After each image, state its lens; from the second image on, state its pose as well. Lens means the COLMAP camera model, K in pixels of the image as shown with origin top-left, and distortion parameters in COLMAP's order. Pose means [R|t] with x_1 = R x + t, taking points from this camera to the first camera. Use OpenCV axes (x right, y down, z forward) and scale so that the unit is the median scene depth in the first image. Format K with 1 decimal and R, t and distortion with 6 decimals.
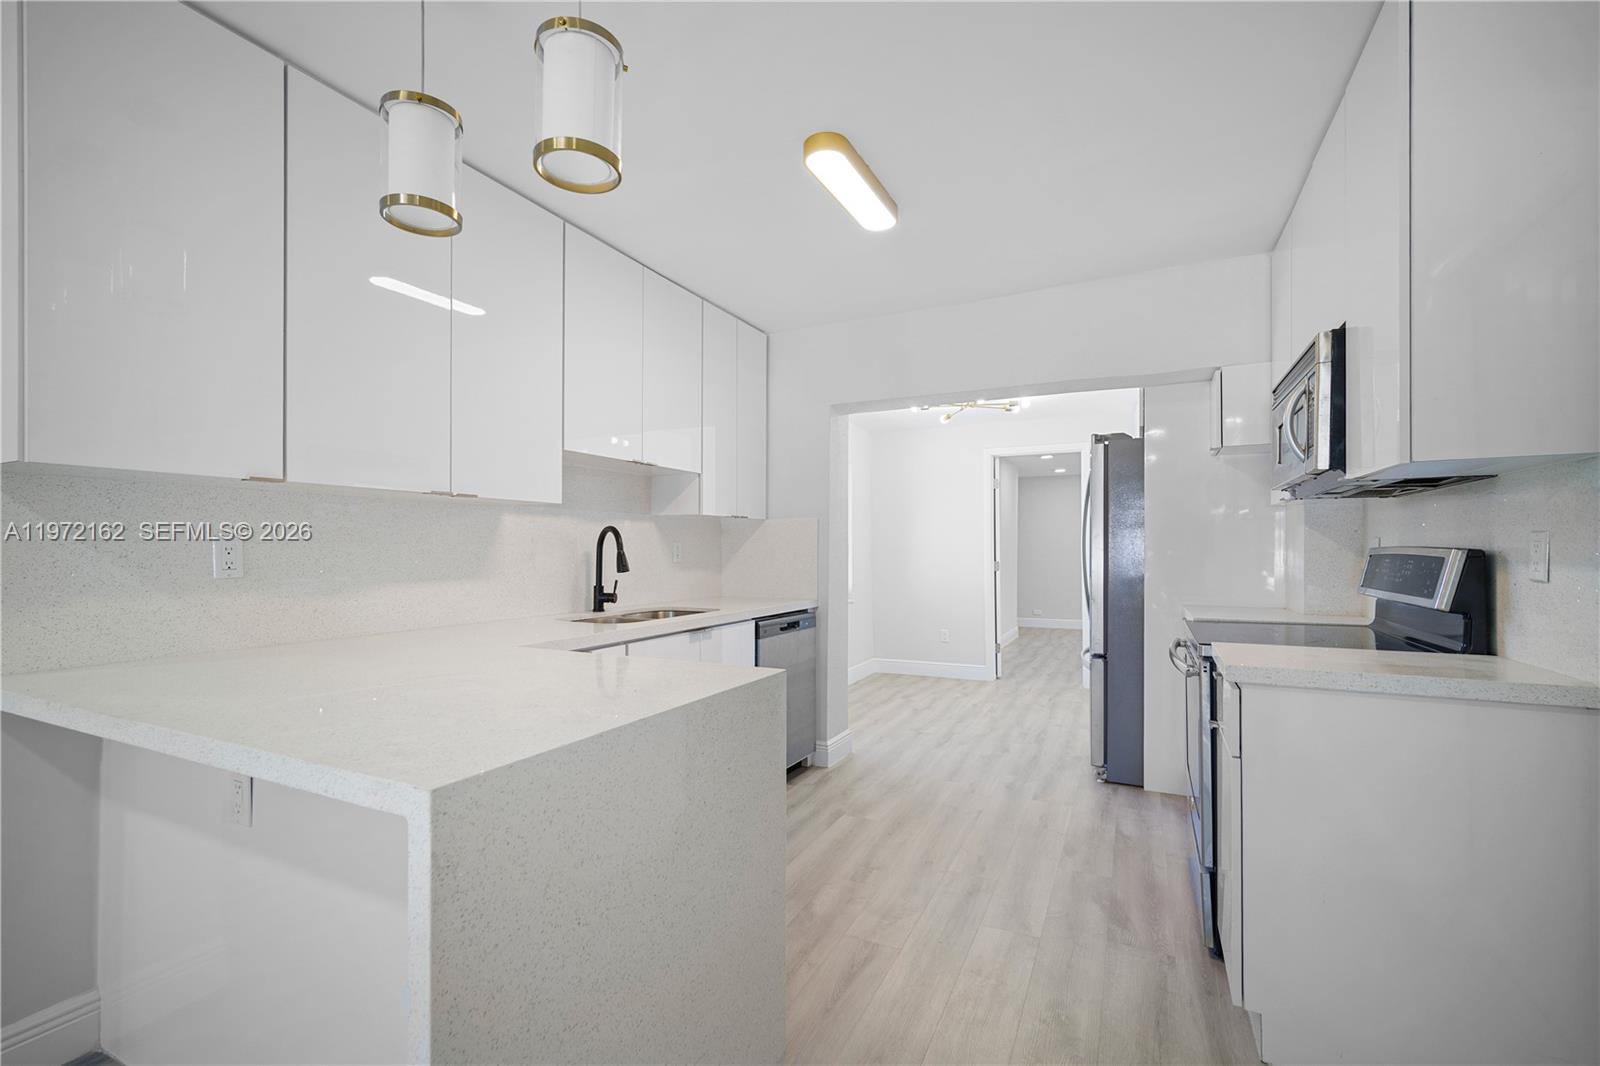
lens RADIAL K [[700.0, 0, 794.1], [0, 700.0, 546.5], [0, 0, 1]] dist [-0.001022, 0.000403]
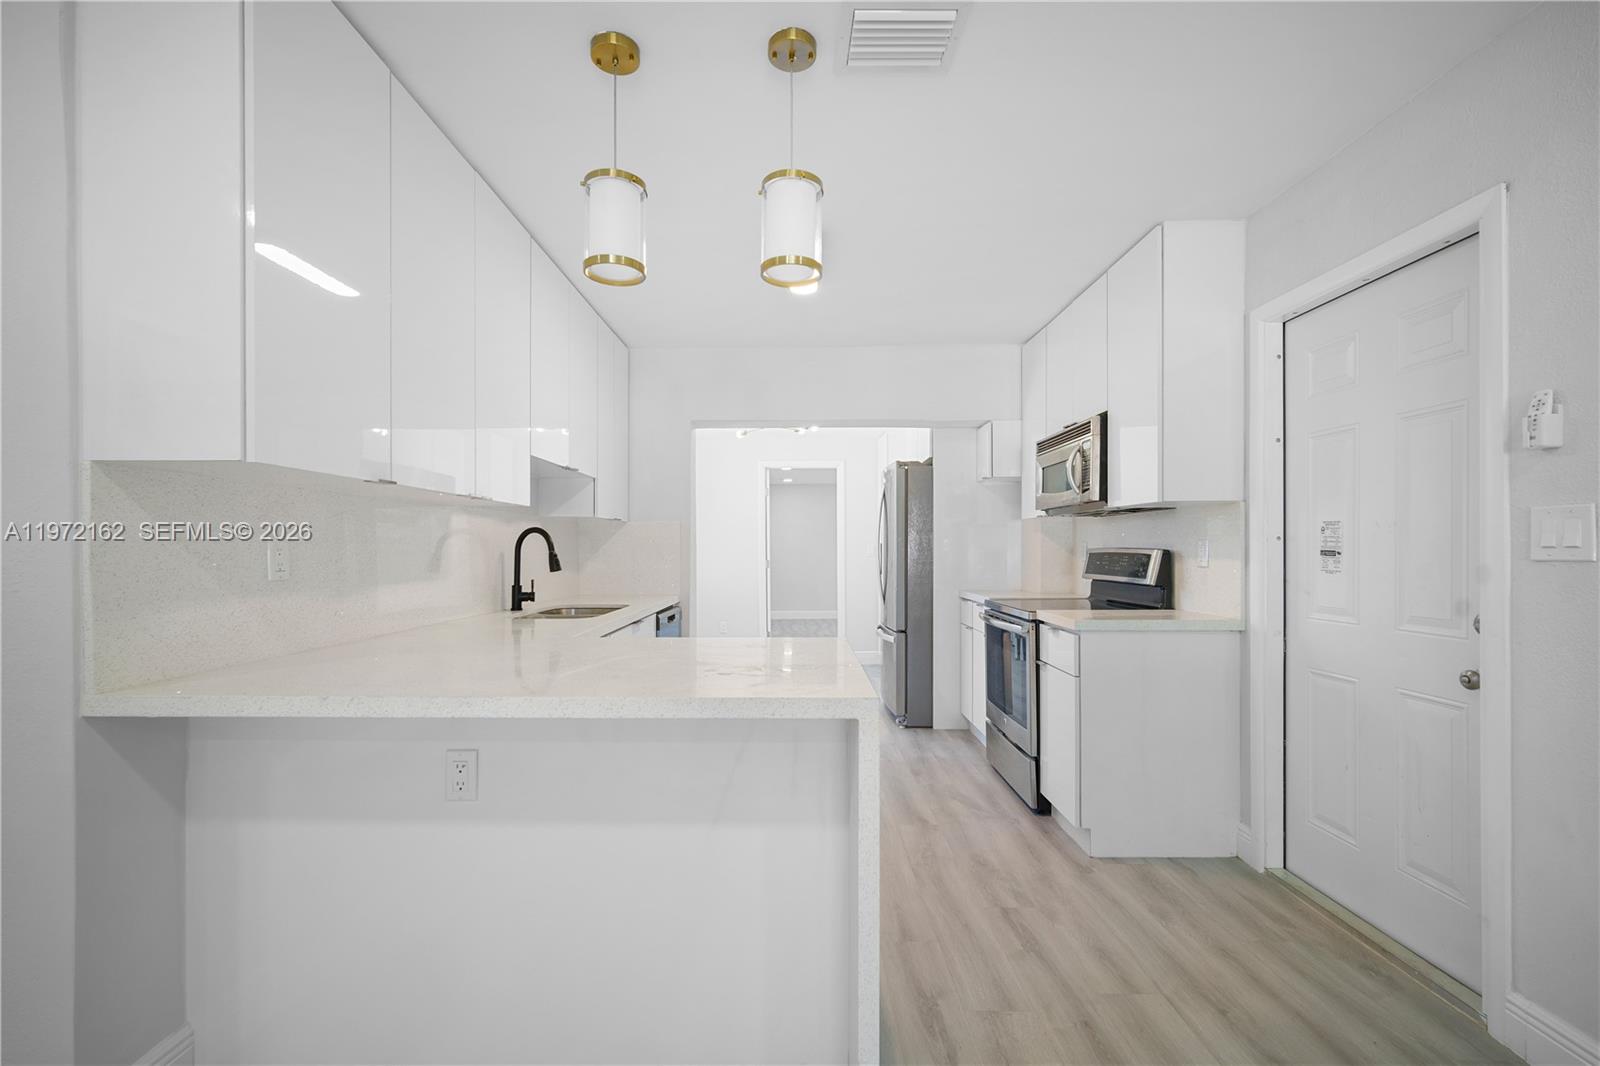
lens RADIAL K [[700.0, 0, 794.1], [0, 700.0, 546.5], [0, 0, 1]] dist [-0.001022, 0.000403]
pose [[0.898691, 0.001778, 0.438578, -0.380705], [-0.001732, 0.999998, -0.000505, -0.000798], [-0.438578, -0.000306, 0.898693, -0.101665]]
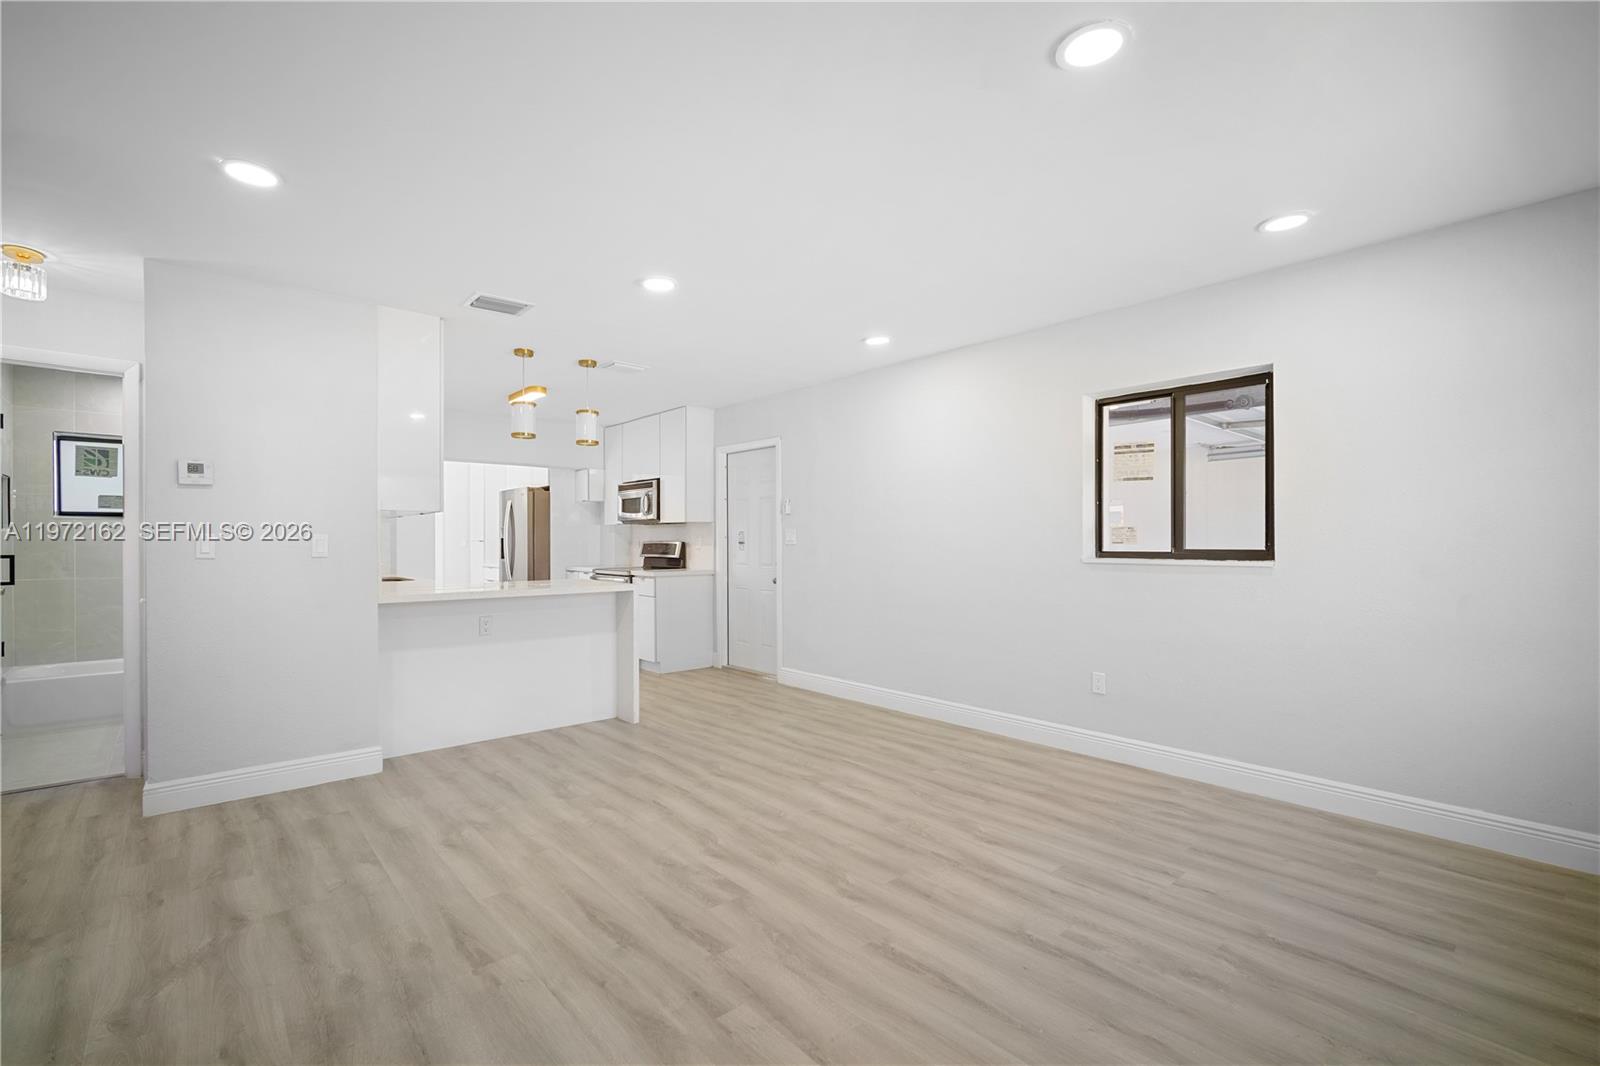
lens RADIAL K [[699.6, 0, 772.6], [0, 699.6, 544.2], [0, 0, 1]] dist [-0.000730, 0.000267]
pose [[0.413853, -0.005152, 0.910329, -1.414555], [-0.000917, 0.999981, 0.006076, -0.004450], [-0.910343, -0.003349, 0.413841, -0.638000]]
